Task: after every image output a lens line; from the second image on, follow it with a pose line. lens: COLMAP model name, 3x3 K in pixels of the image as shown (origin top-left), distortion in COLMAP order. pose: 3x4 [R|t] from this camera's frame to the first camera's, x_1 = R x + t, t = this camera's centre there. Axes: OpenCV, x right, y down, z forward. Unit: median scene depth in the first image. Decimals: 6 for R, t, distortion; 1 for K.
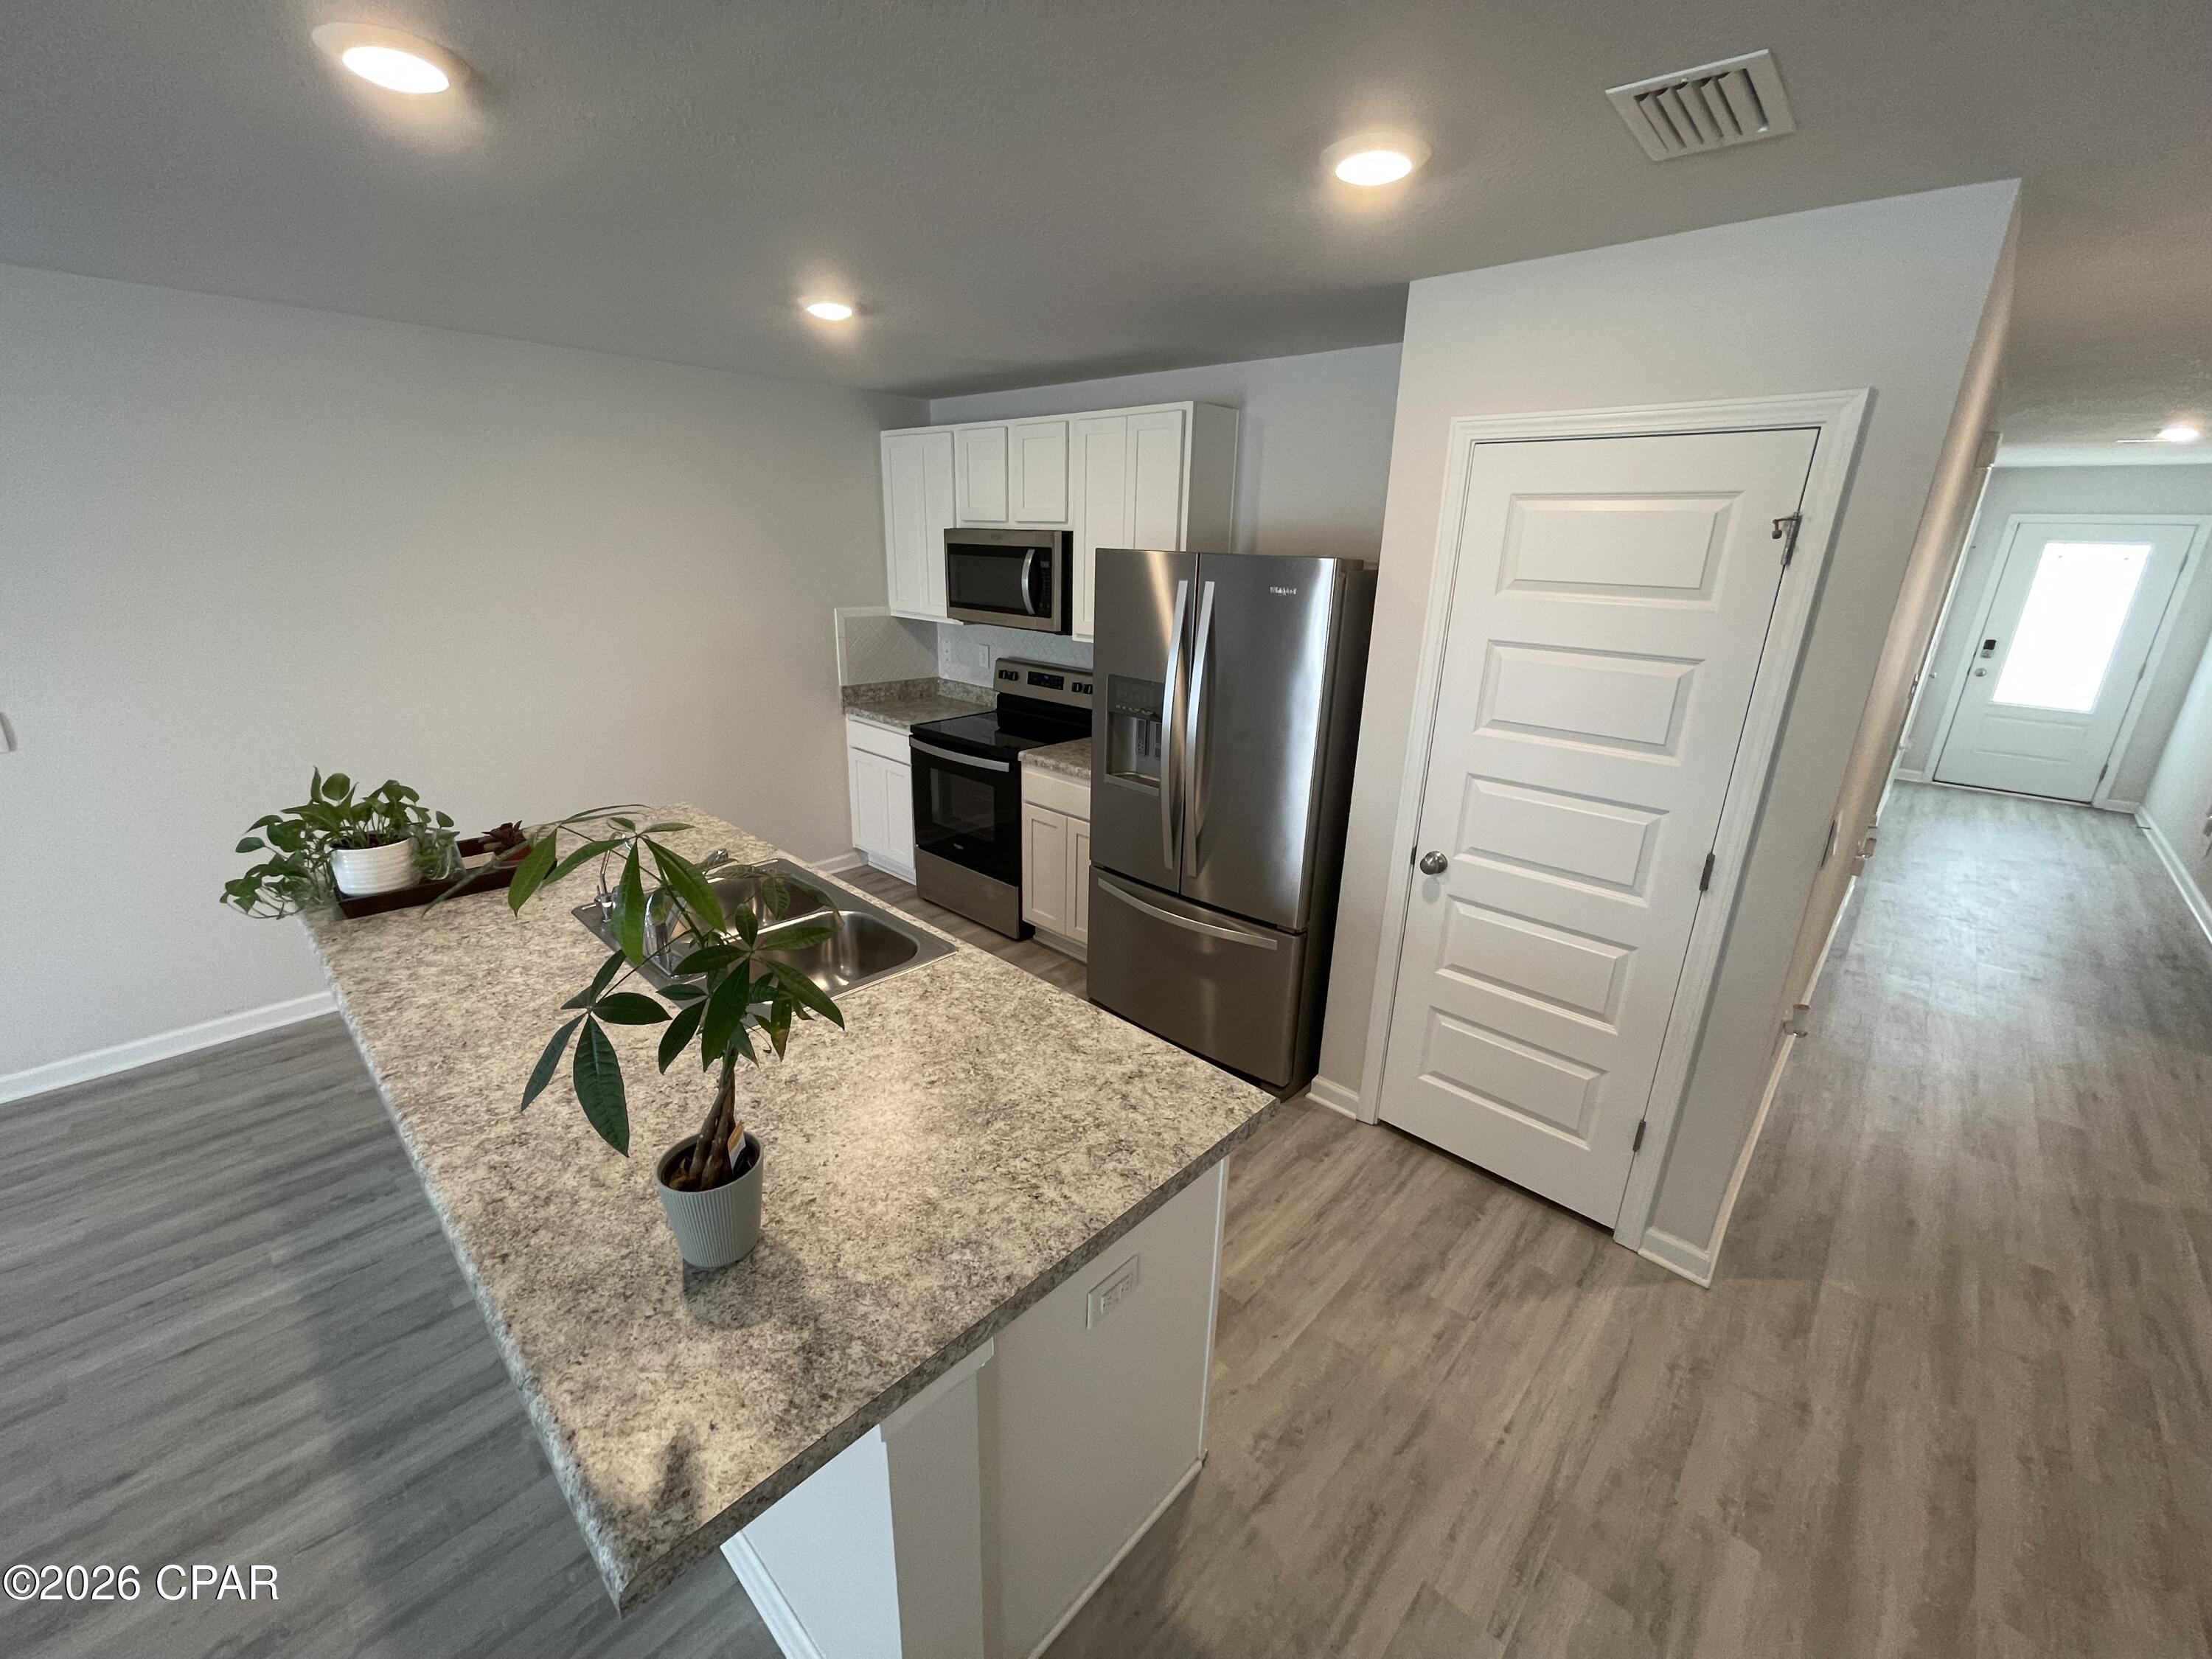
lens RADIAL K [[895.9, 0, 1092.5], [0, 895.9, 841.7], [0, 0, 1]] dist [-0.000448, 0.000166]
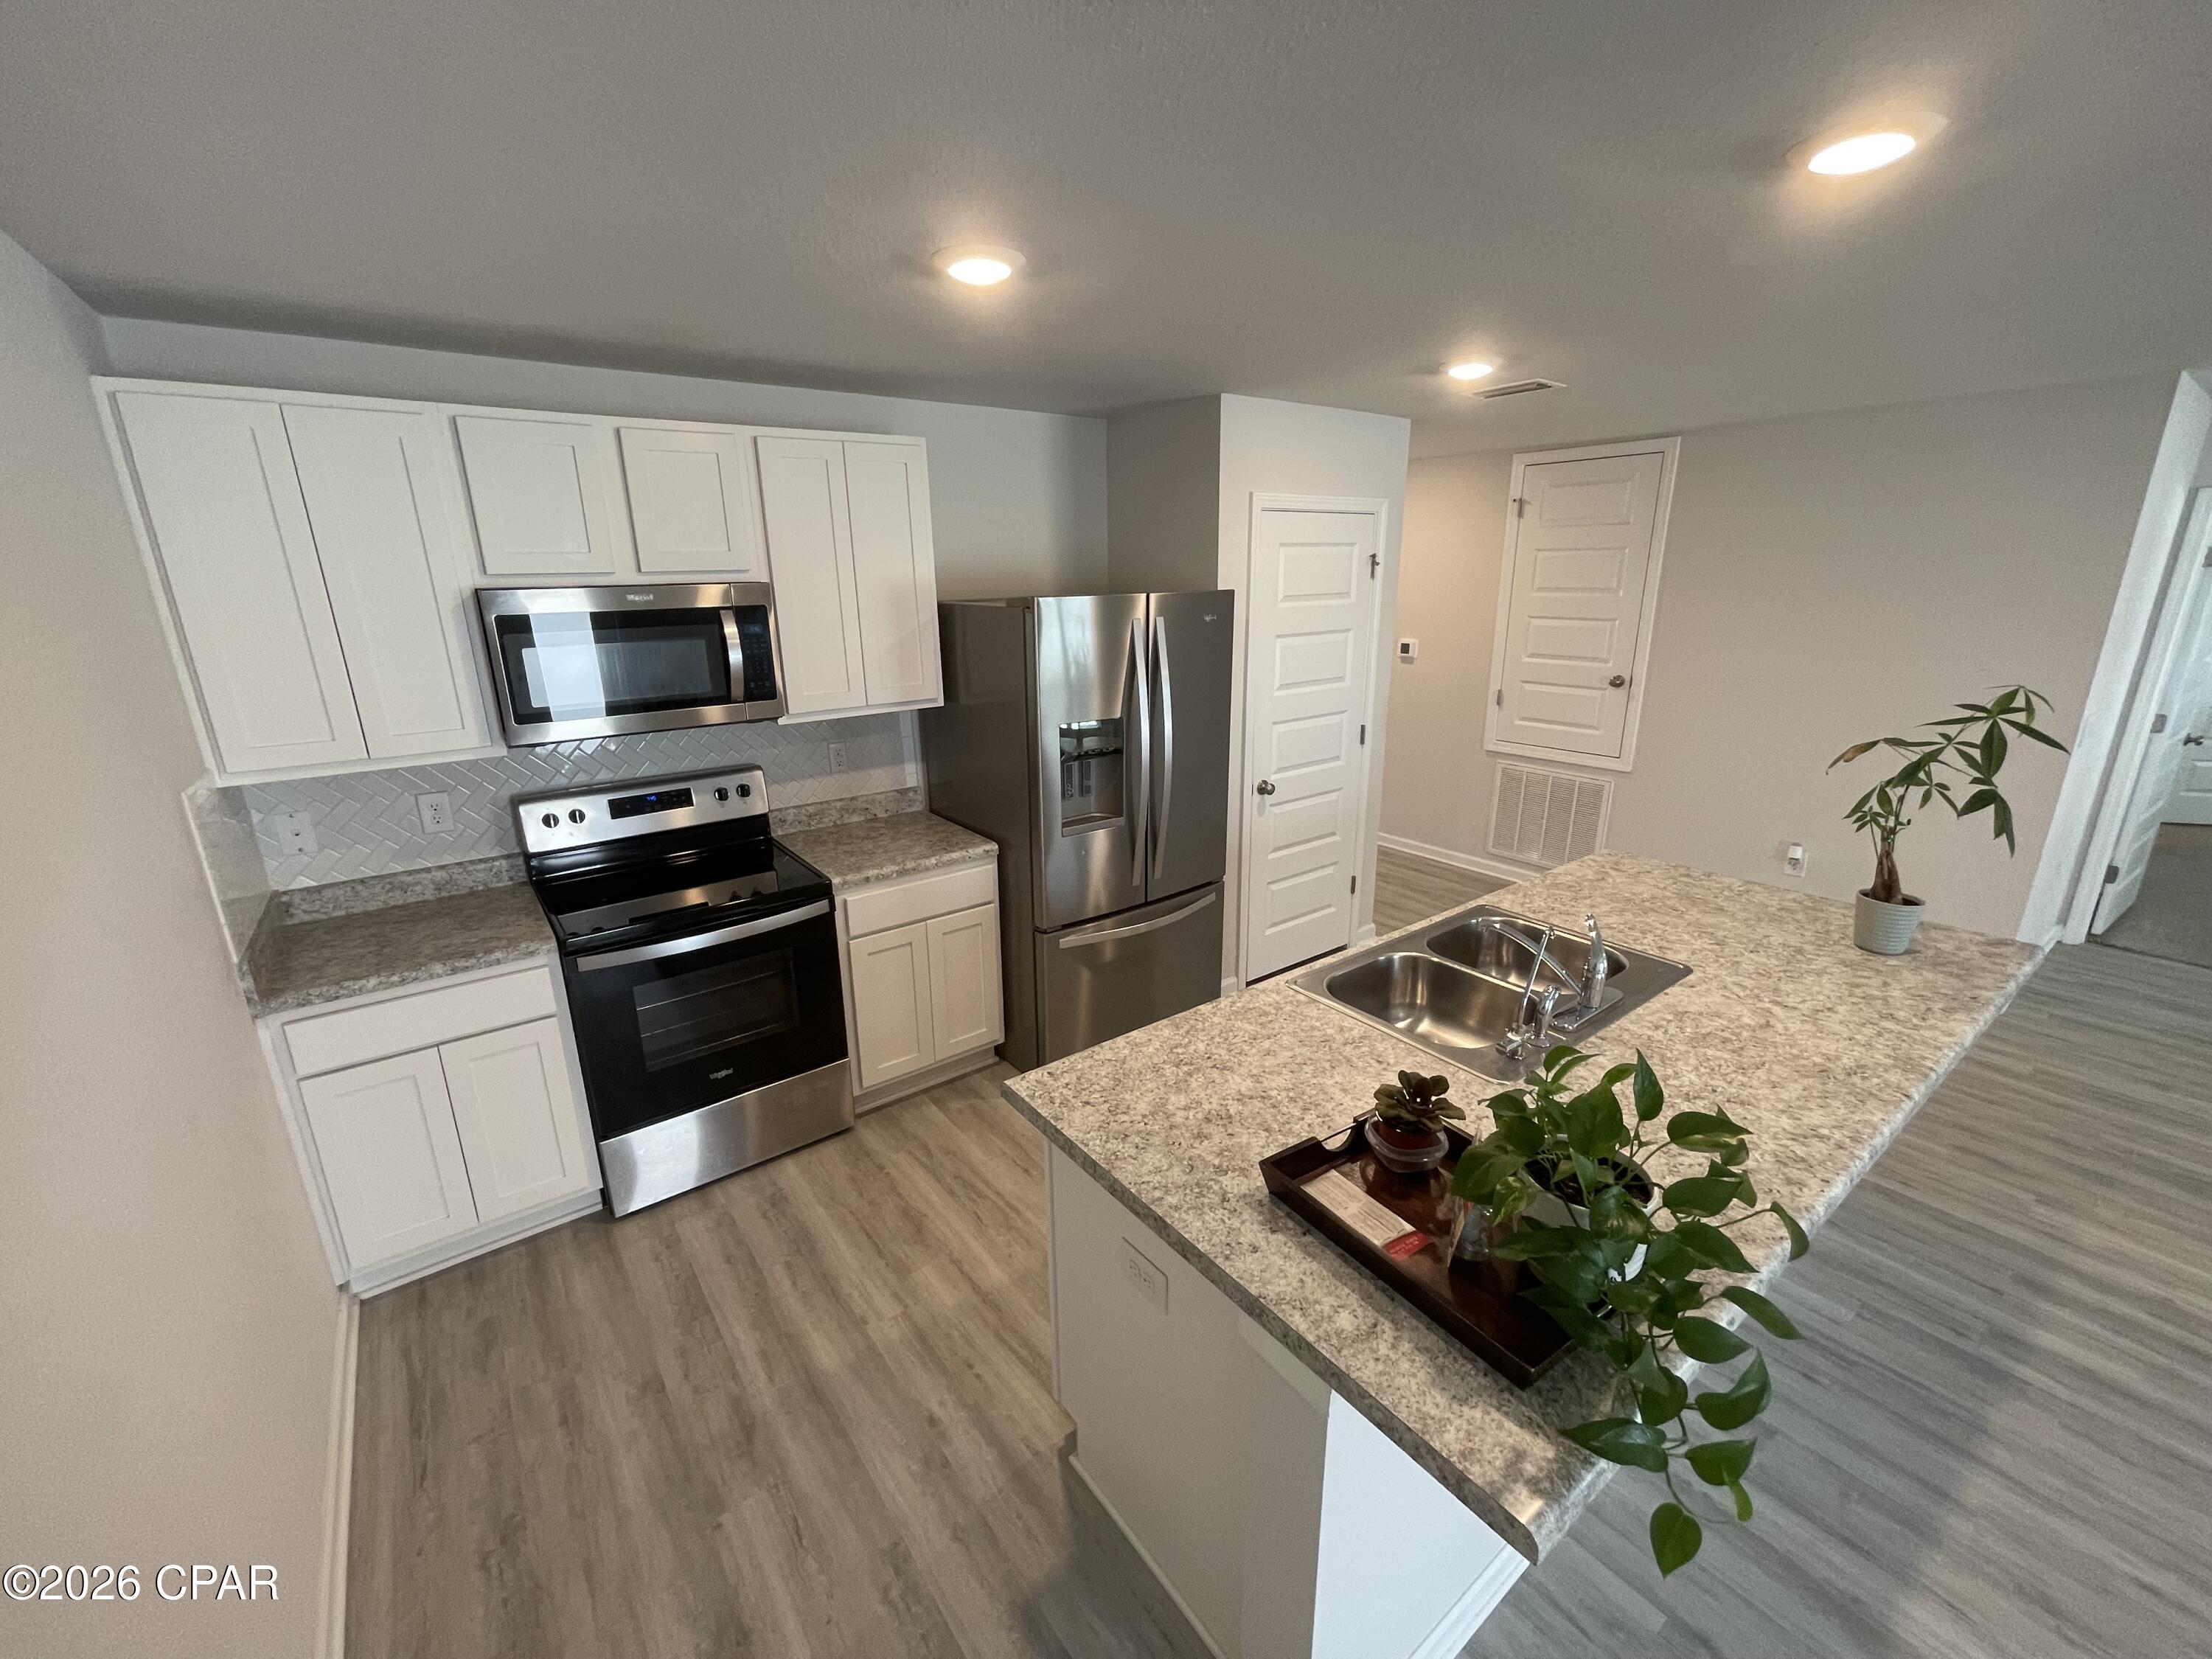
lens RADIAL K [[895.9, 0, 1091.7], [0, 895.9, 849.1], [0, 0, 1]] dist [-0.000448, 0.000166]
pose [[0.173705, -0.319201, 0.931632, -0.922965], [0.340753, 0.907059, 0.247247, -0.296762], [-0.923967, 0.274508, 0.266329, 0.762927]]
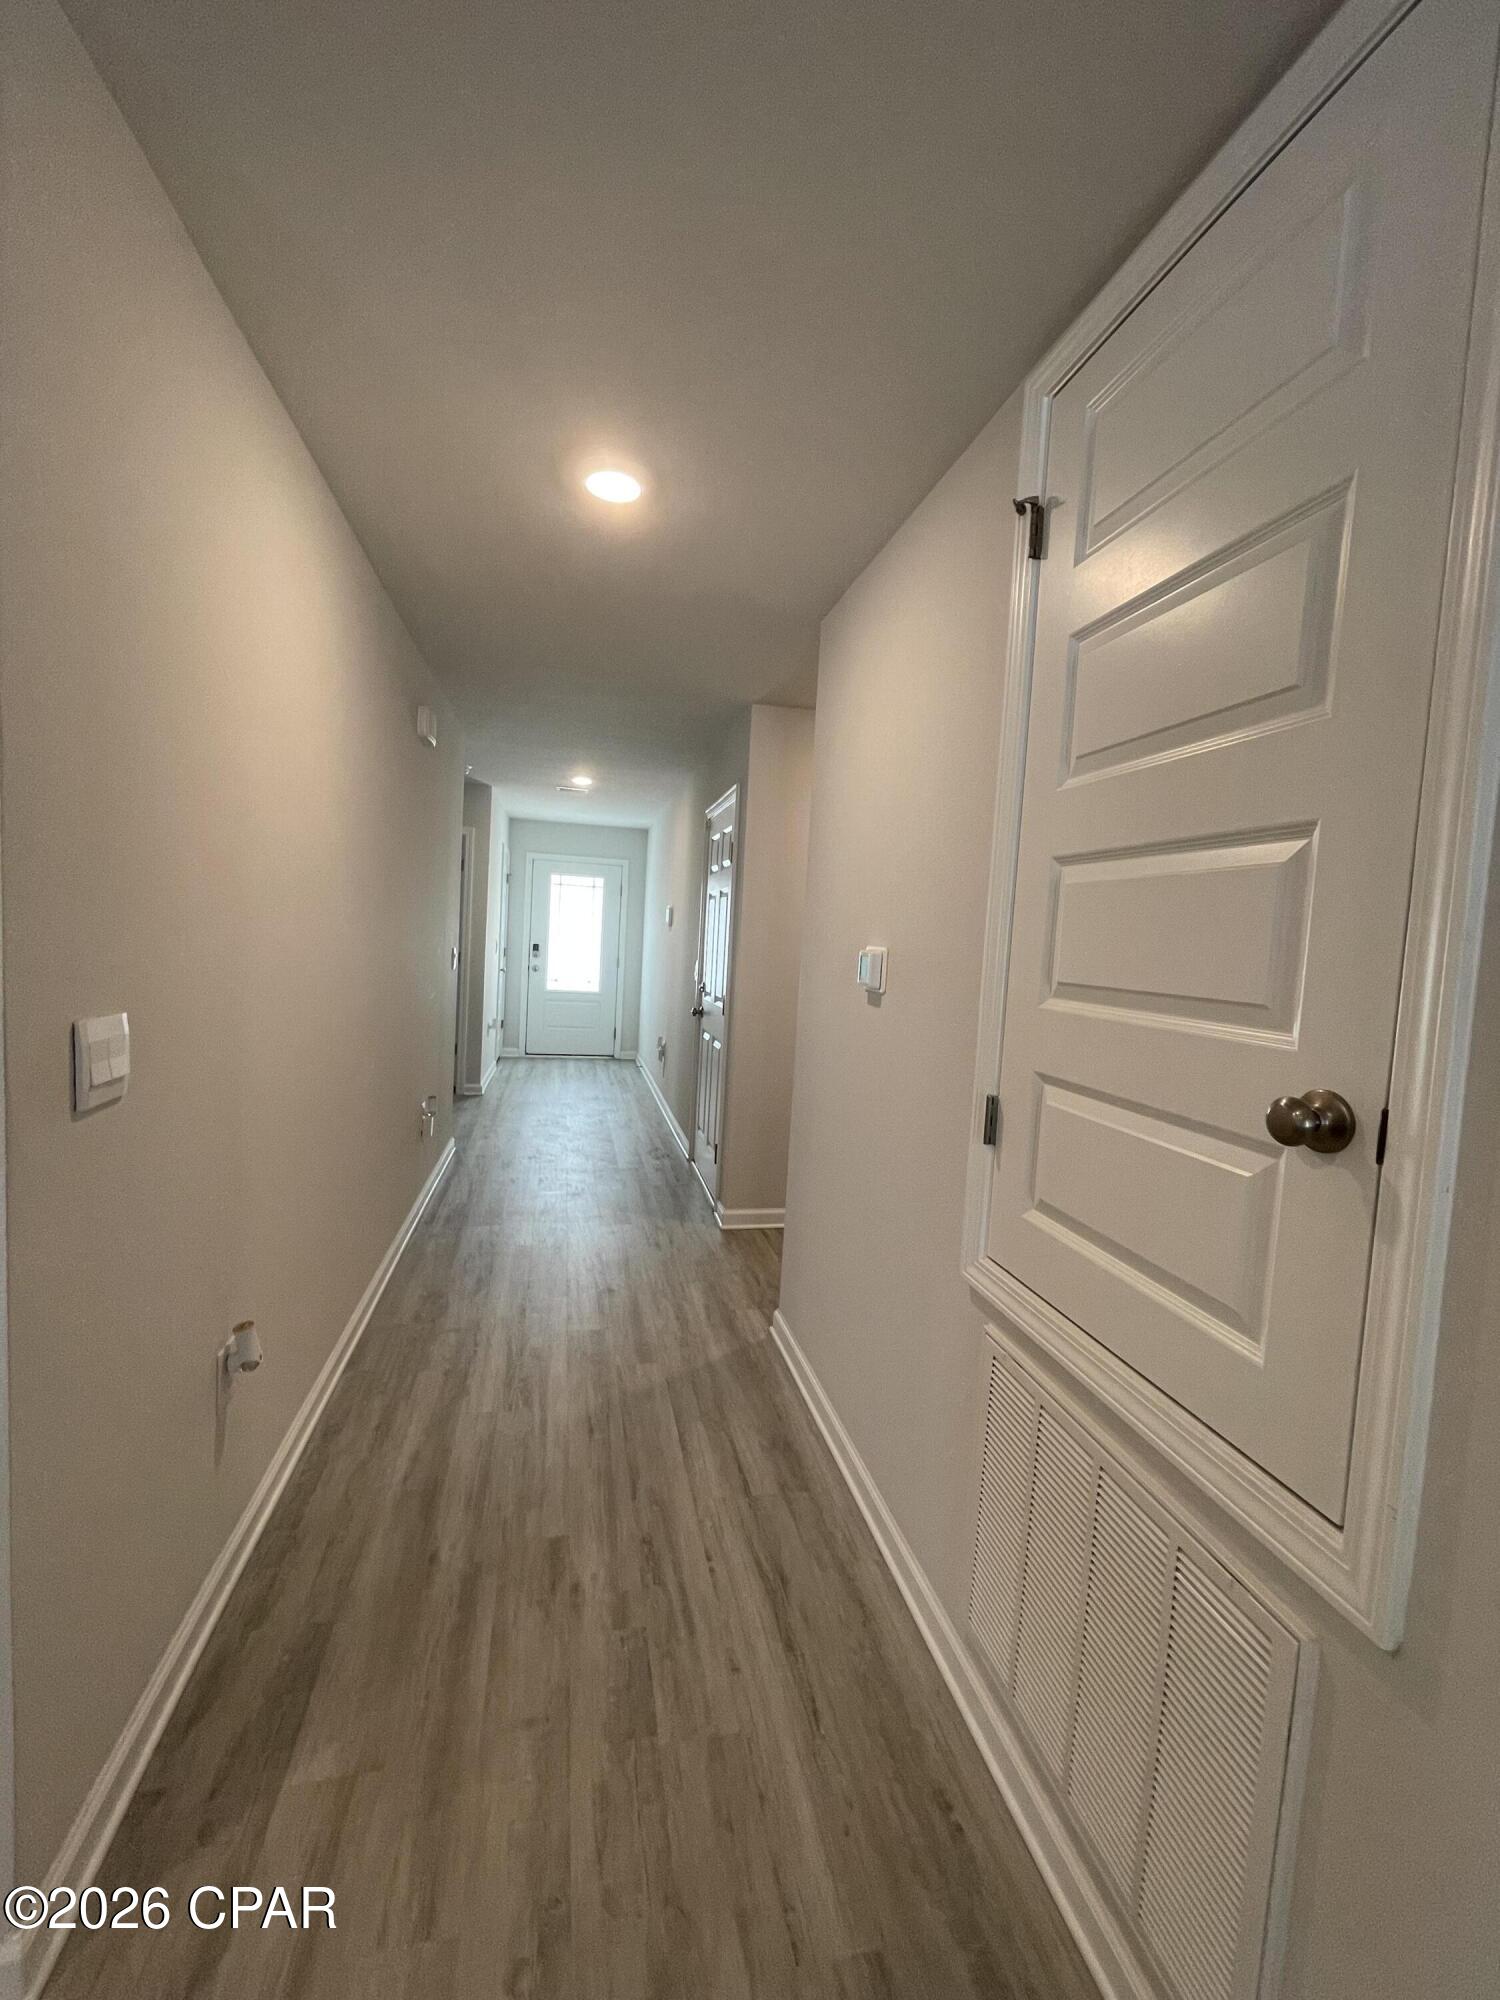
lens RADIAL K [[810.0, 0, 740.5], [0, 810.0, 995.0], [0, 0, 1]] dist [-0.000448, 0.000166]
pose [[0.571599, -0.049240, 0.819054, 0.438208], [0.226244, 0.968961, -0.099638, 0.075175], [-0.788725, 0.242259, 0.564998, 0.243840]]
